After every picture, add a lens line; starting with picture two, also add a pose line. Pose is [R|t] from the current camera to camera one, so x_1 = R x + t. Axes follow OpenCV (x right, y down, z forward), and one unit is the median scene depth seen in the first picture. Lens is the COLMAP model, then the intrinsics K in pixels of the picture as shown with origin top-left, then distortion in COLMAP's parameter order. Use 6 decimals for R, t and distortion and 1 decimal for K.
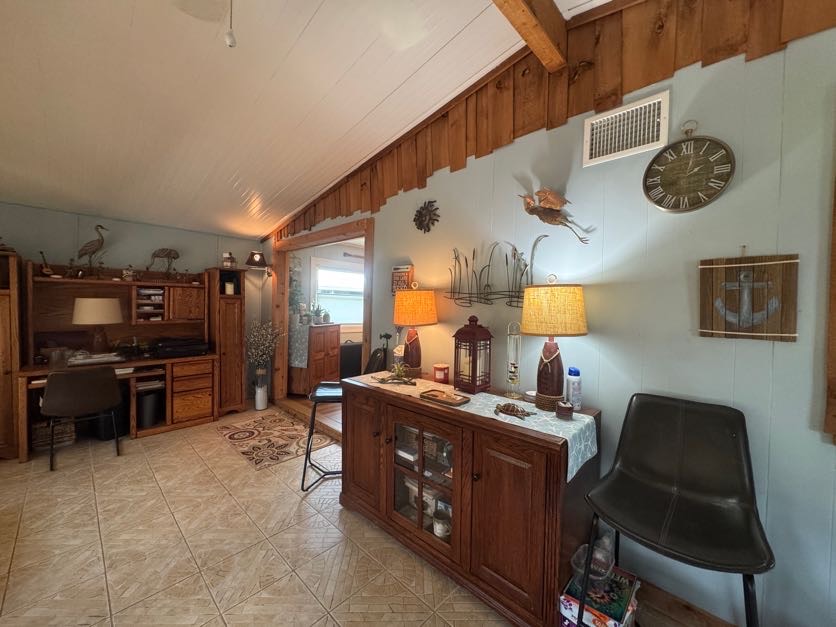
lens RADIAL K [[331.0, 0, 417.2], [0, 331.0, 310.7], [0, 0, 1]] dist [-0.000361, 0.000243]
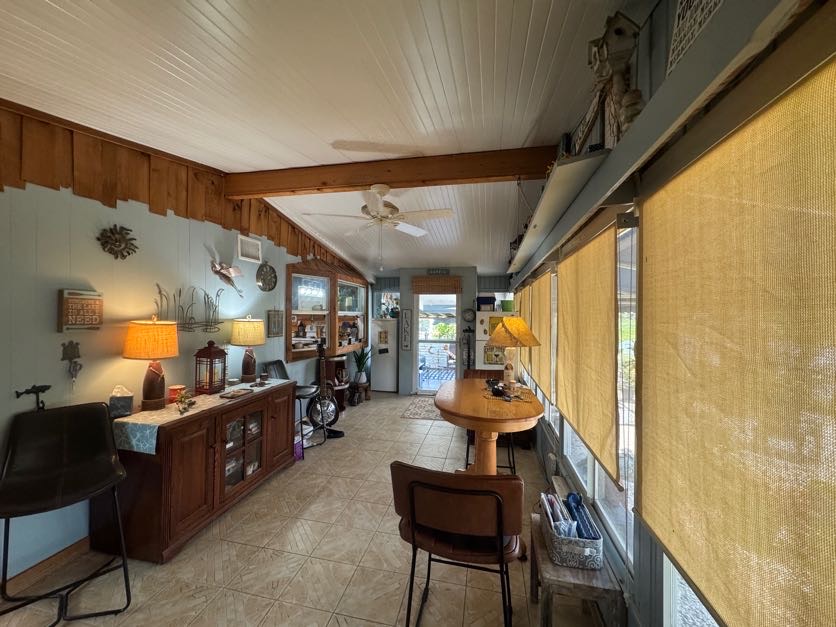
lens RADIAL K [[331.0, 0, 417.0], [0, 331.0, 312.3], [0, 0, 1]] dist [-0.000361, 0.000243]
pose [[-0.519308, -0.012850, 0.854490, -1.525126], [0.006343, 0.999801, 0.018890, -0.127356], [-0.854563, 0.015230, -0.519124, 0.985206]]
